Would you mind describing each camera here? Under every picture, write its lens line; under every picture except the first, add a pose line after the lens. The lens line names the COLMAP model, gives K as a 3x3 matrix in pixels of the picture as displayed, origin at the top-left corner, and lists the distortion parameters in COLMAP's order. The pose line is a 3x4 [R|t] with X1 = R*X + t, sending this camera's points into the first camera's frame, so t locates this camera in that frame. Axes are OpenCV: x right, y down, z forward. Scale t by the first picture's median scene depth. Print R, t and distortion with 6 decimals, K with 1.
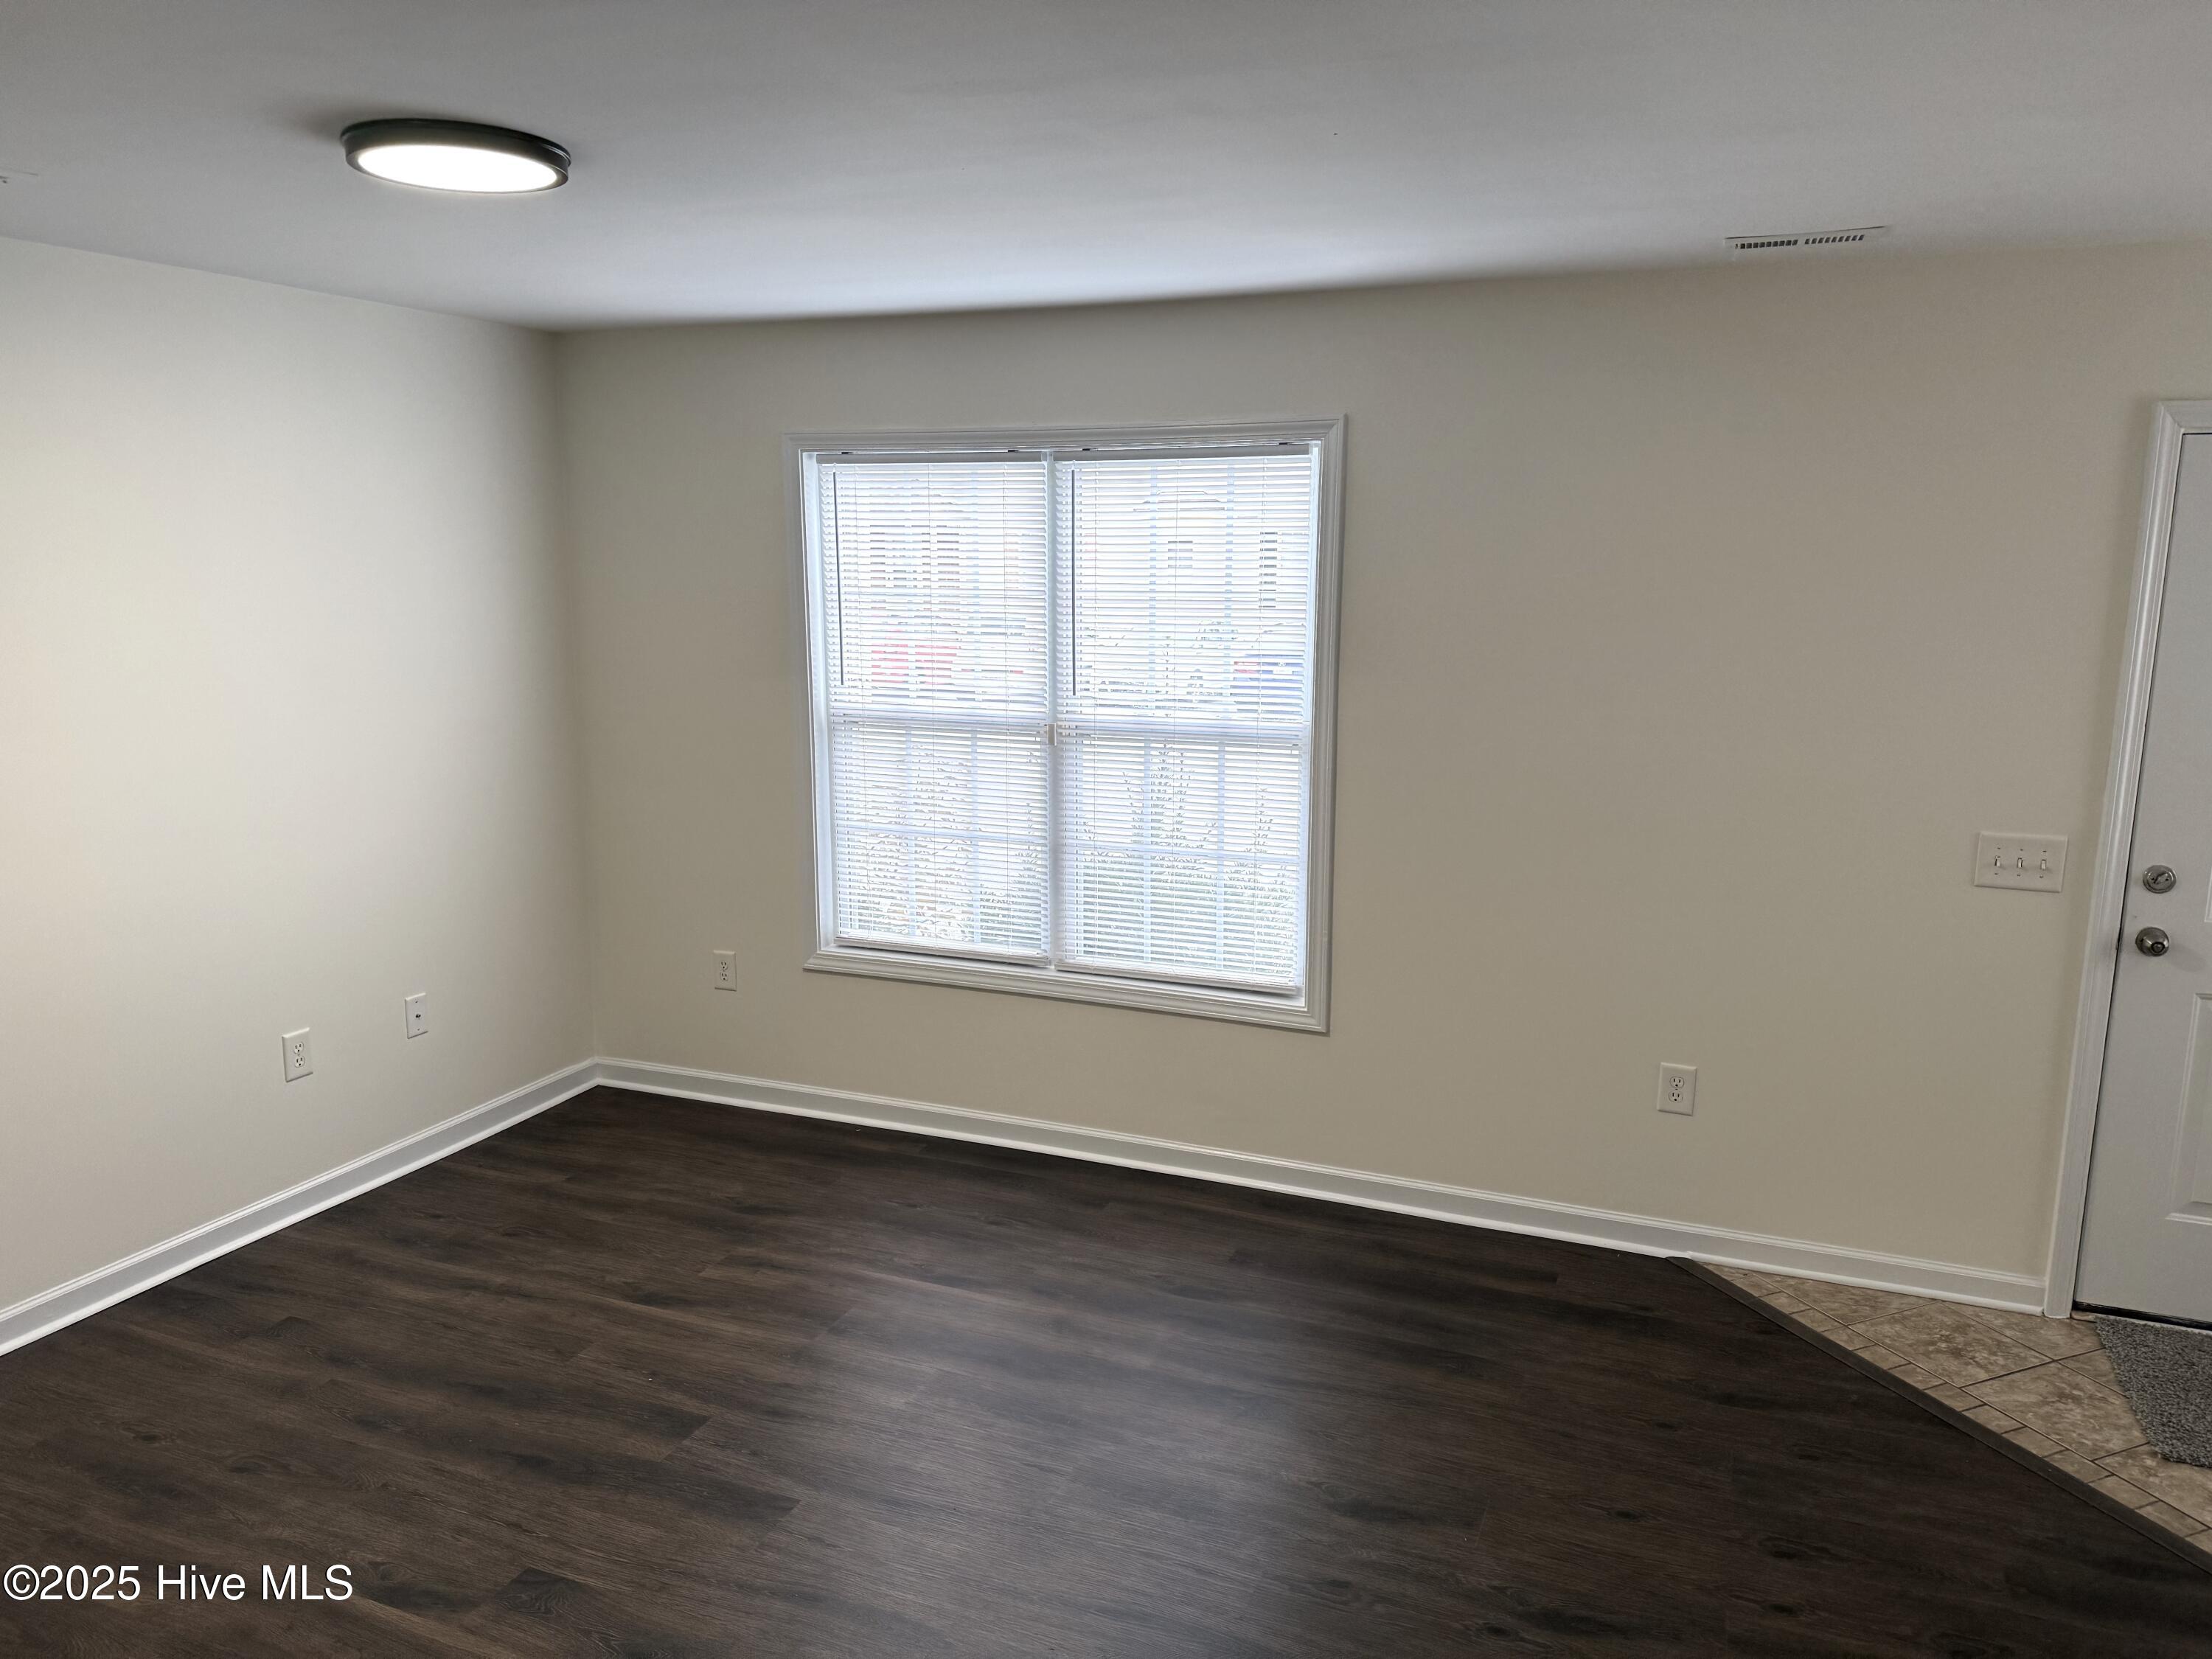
lens RADIAL K [[1564.2, 0, 1102.7], [0, 1564.2, 830.5], [0, 0, 1]] dist [0.127738, -0.197967]
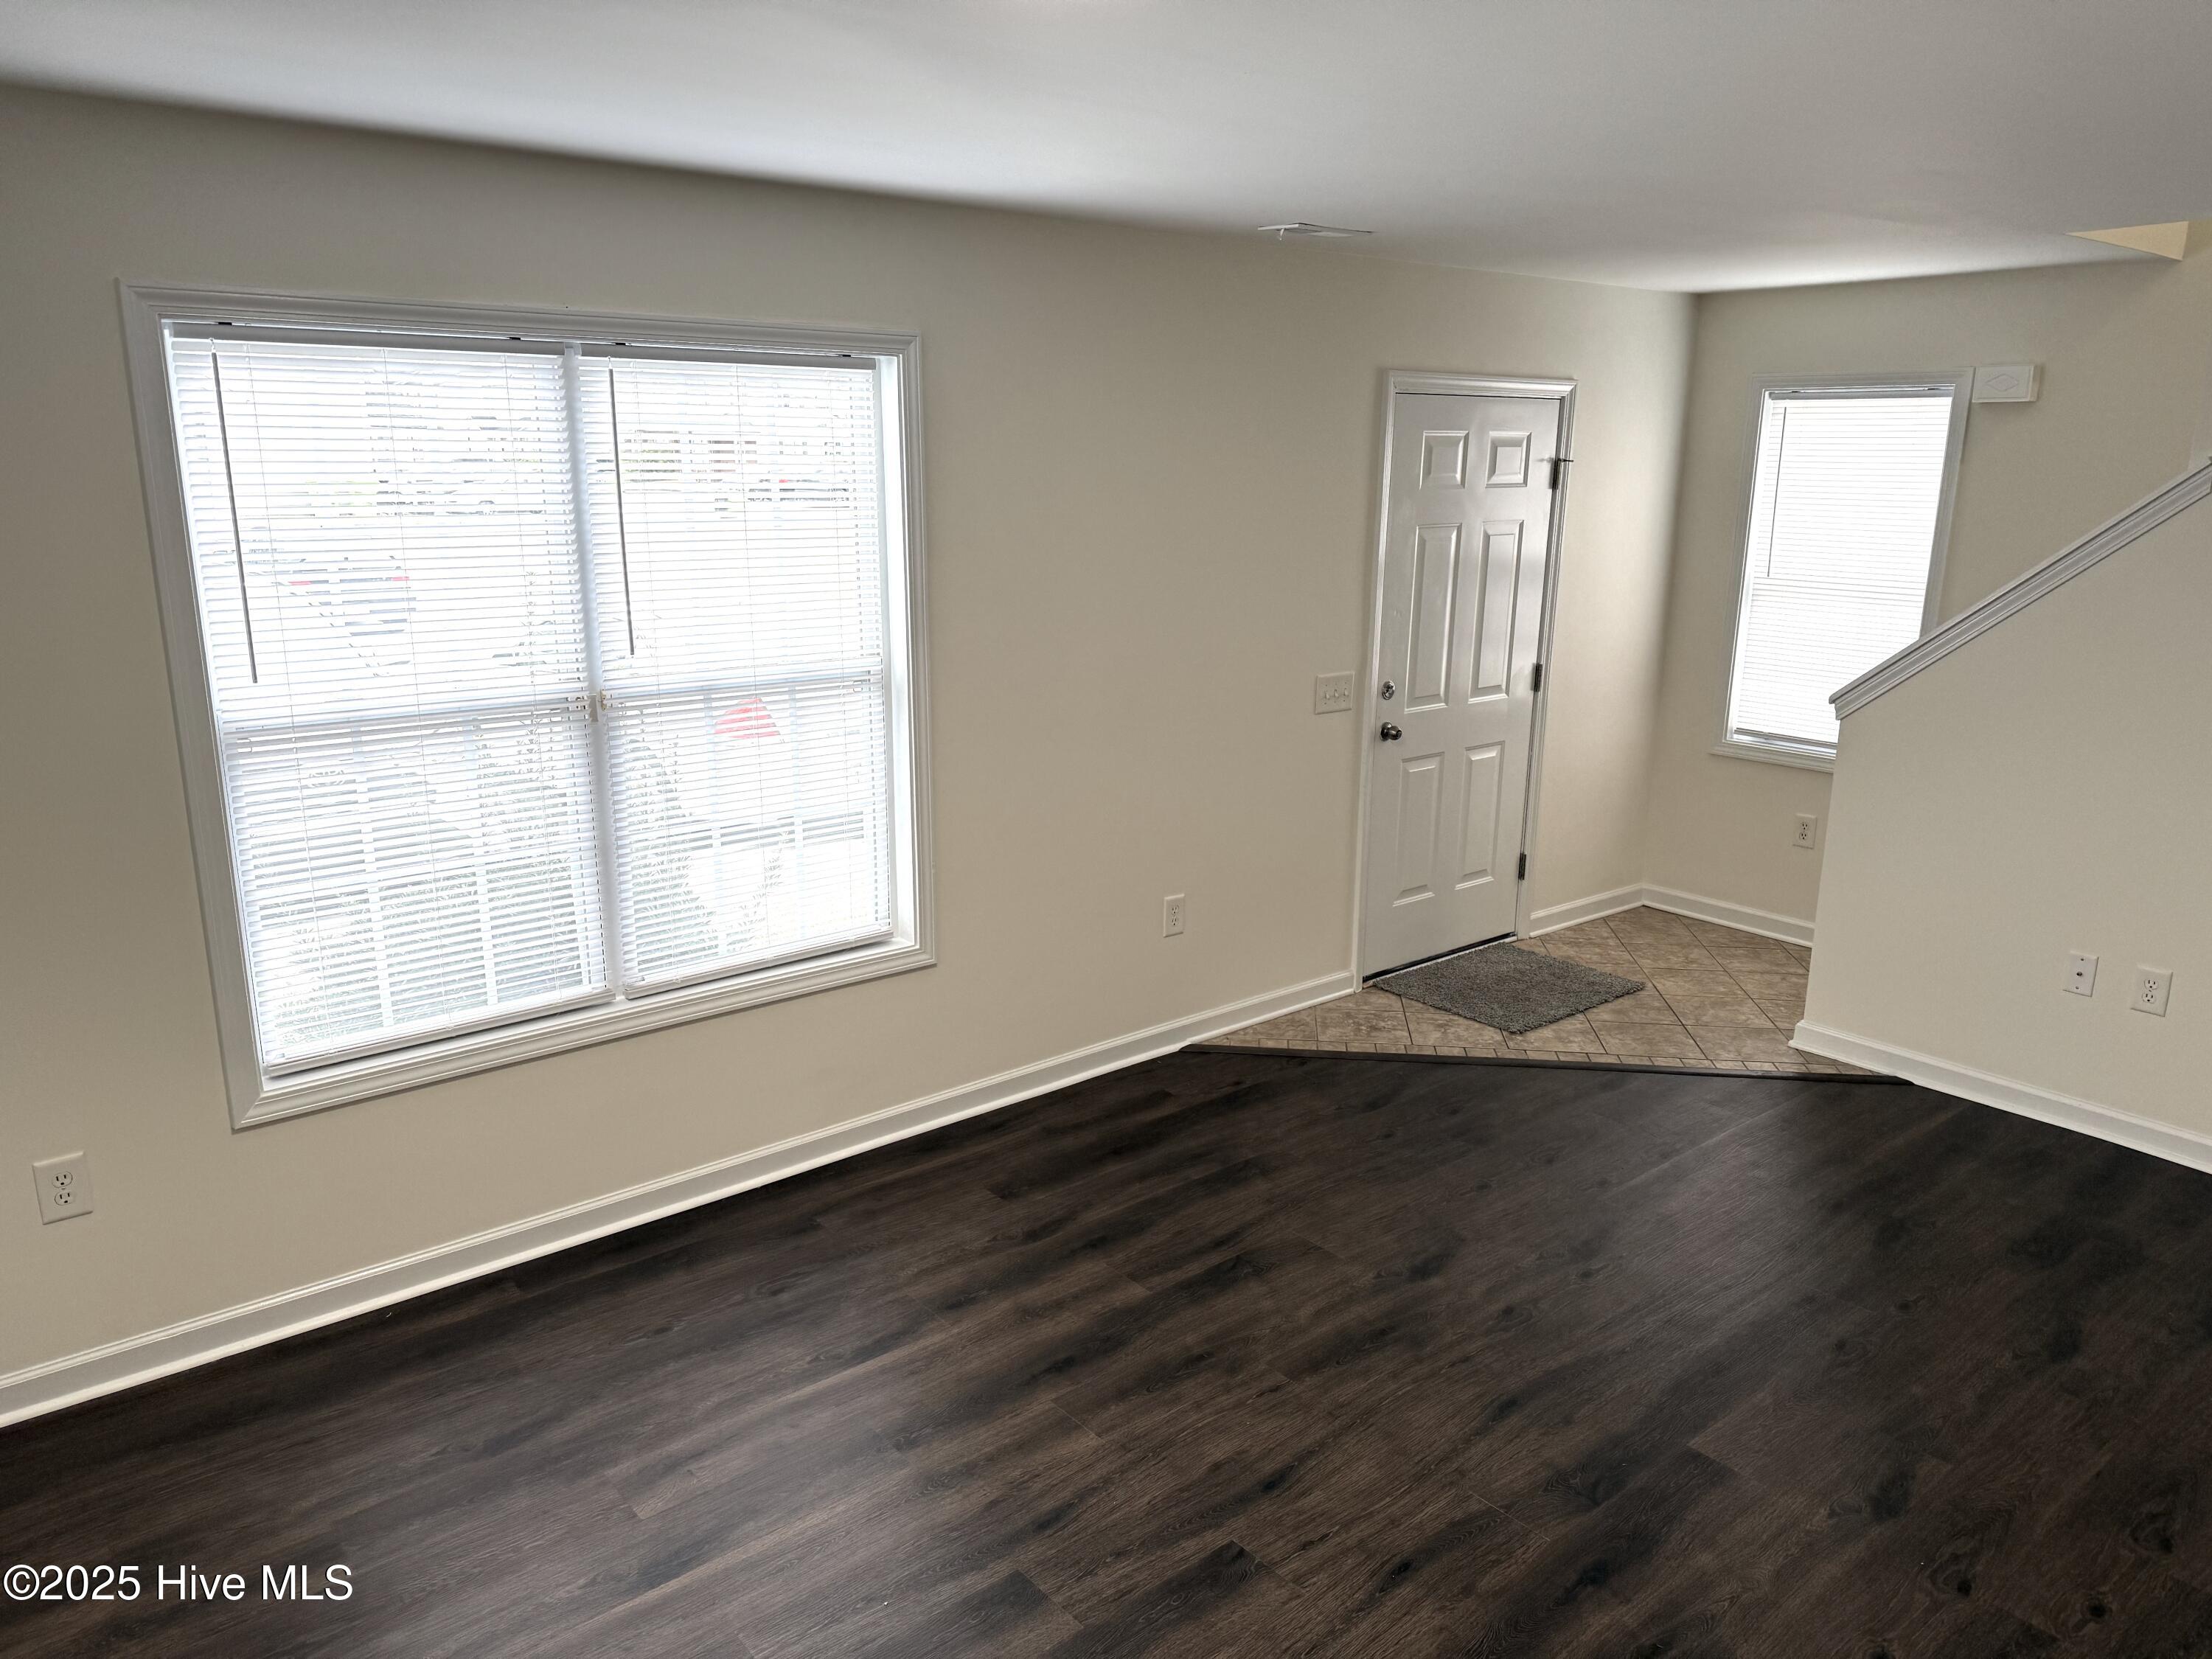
lens RADIAL K [[1564.2, 0, 1102.7], [0, 1564.2, 830.5], [0, 0, 1]] dist [0.127738, -0.197967]
pose [[0.463930, -0.206036, 0.861579, -0.644859], [0.157325, 0.976280, 0.148752, -0.084134], [-0.871790, 0.066538, 0.485340, 0.417299]]
